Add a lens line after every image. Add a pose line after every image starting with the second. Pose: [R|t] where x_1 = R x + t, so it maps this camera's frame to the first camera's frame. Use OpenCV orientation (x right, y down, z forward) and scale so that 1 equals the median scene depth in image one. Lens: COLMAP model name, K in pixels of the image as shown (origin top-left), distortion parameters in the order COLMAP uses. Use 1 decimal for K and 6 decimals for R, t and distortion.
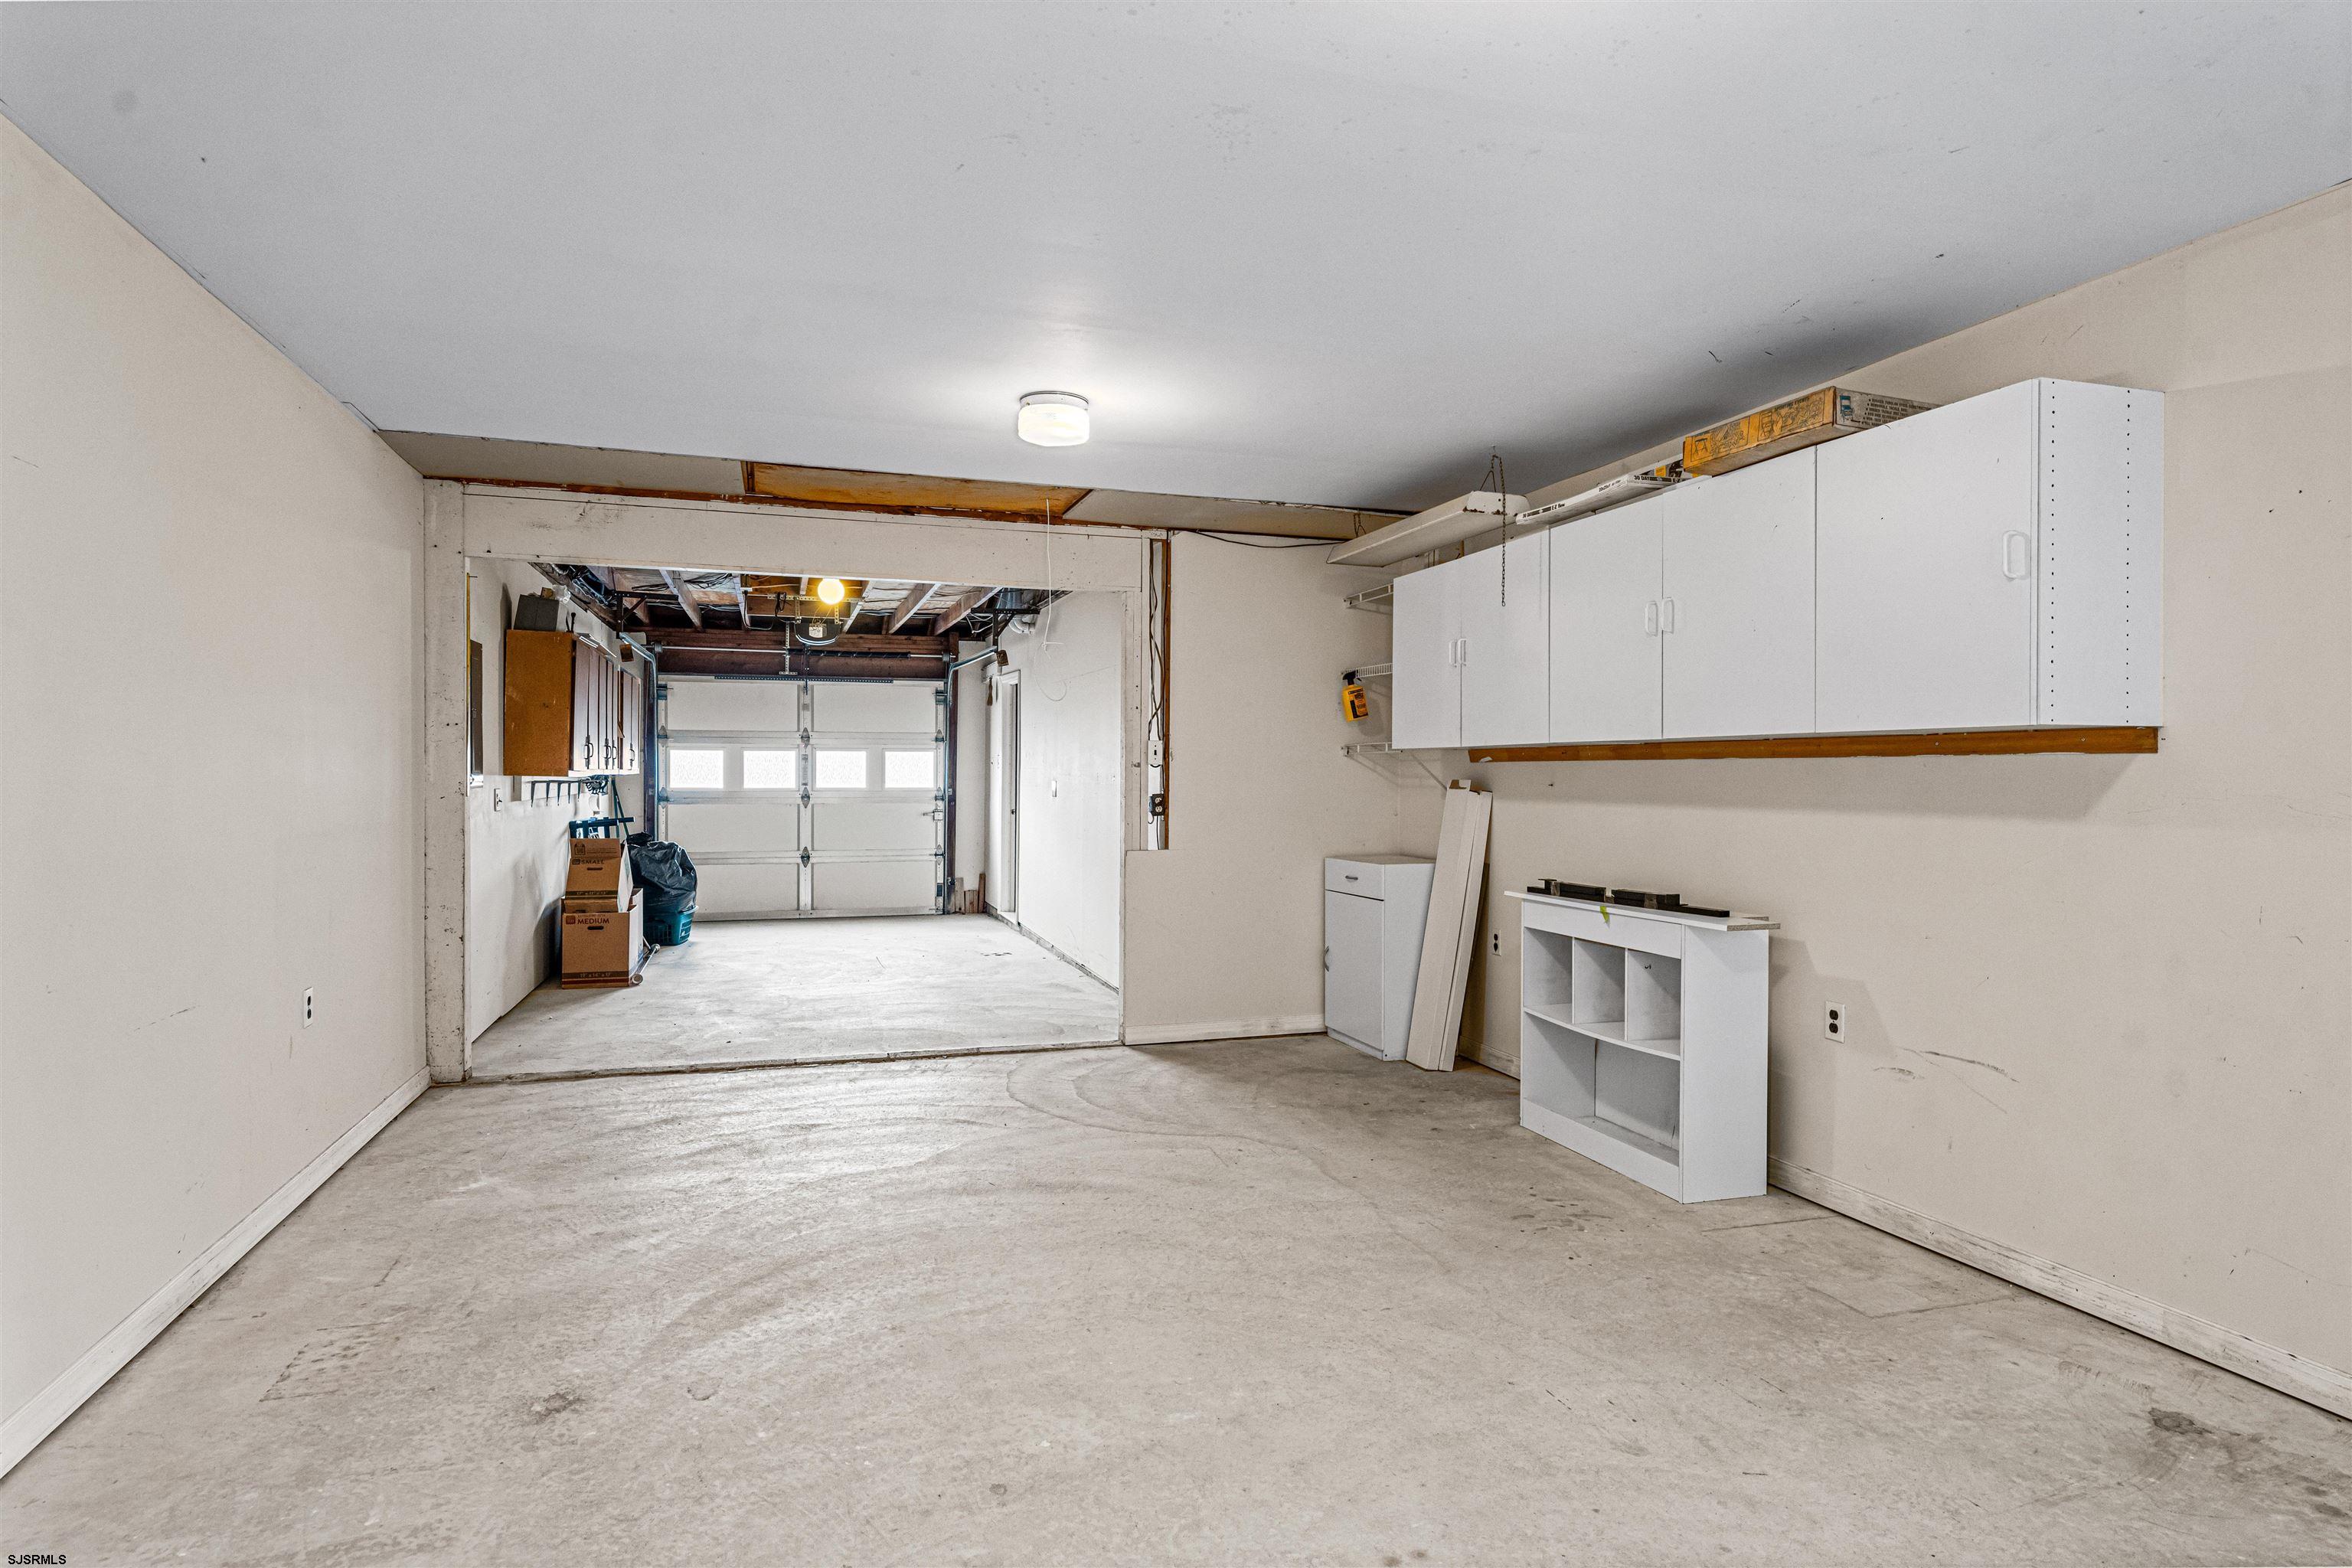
lens RADIAL K [[1288.5, 0, 1179.8], [0, 1288.5, 775.8], [0, 0, 1]] dist [0.002168, -0.000324]
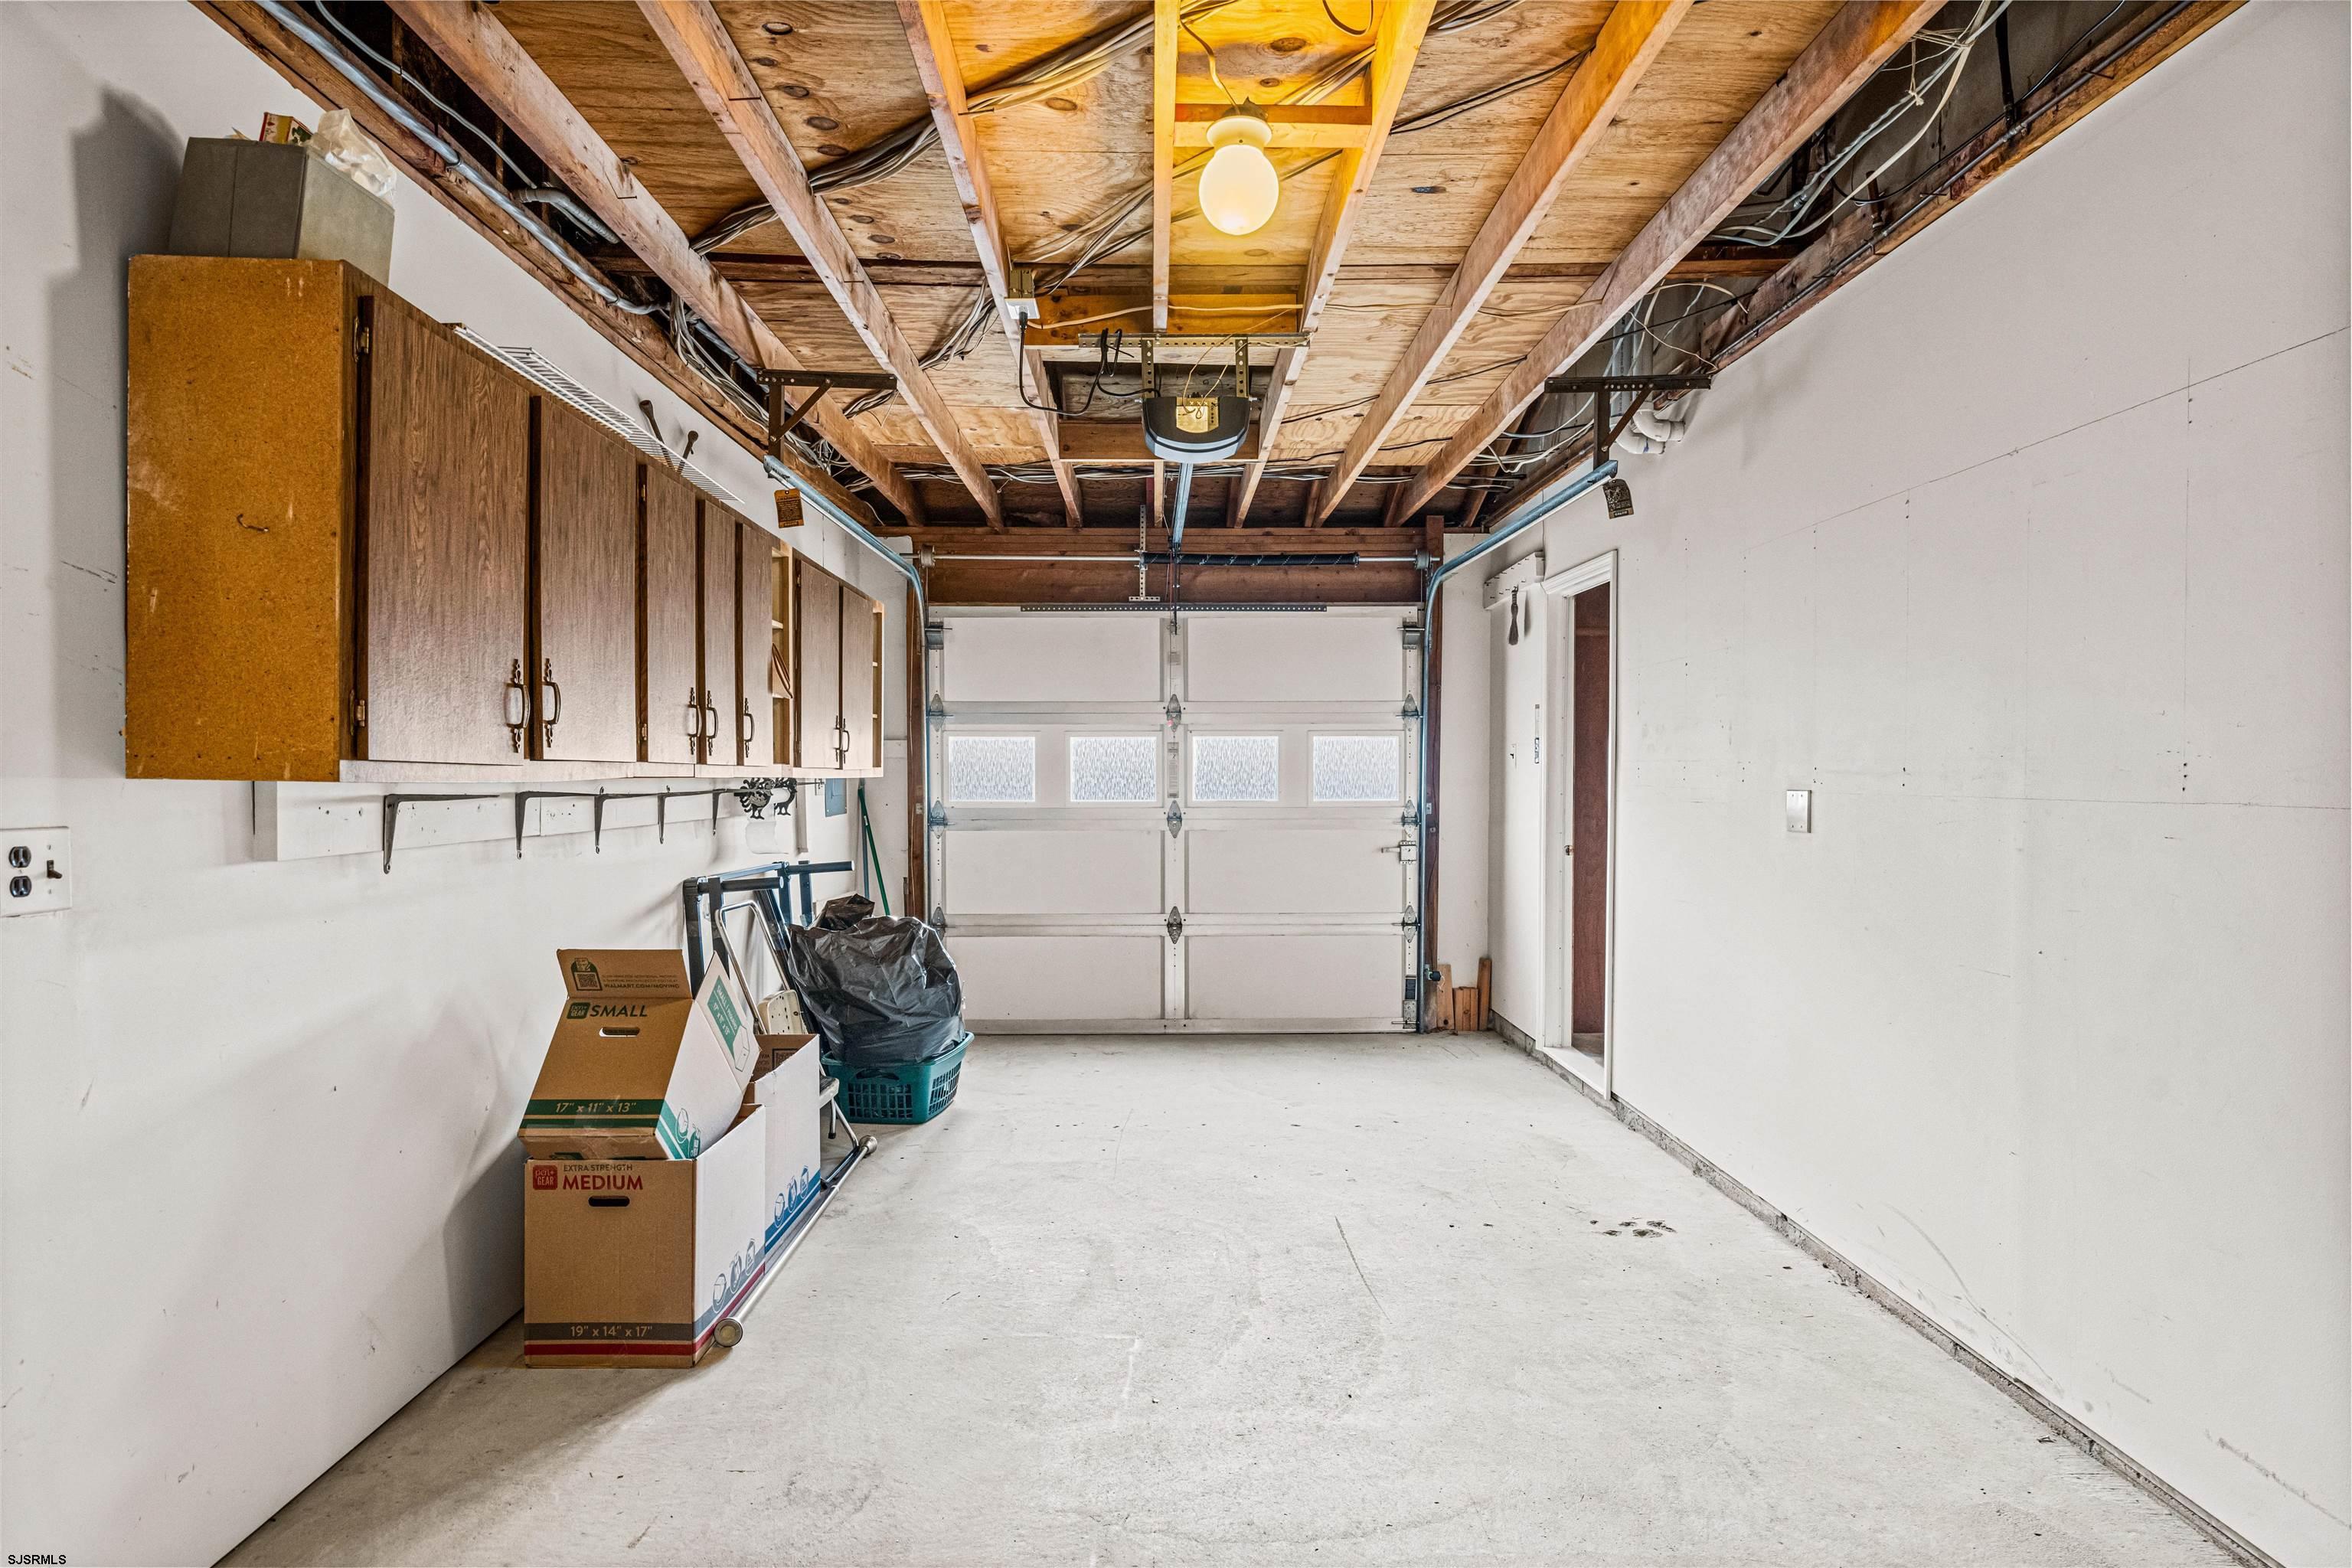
lens RADIAL K [[1288.5, 0, 1179.8], [0, 1288.5, 775.8], [0, 0, 1]] dist [0.002168, -0.000324]
pose [[0.960325, -0.004330, -0.278849, -0.134027], [0.003056, 0.999983, -0.005004, 0.000902], [0.278866, 0.003953, 0.960322, 0.470466]]
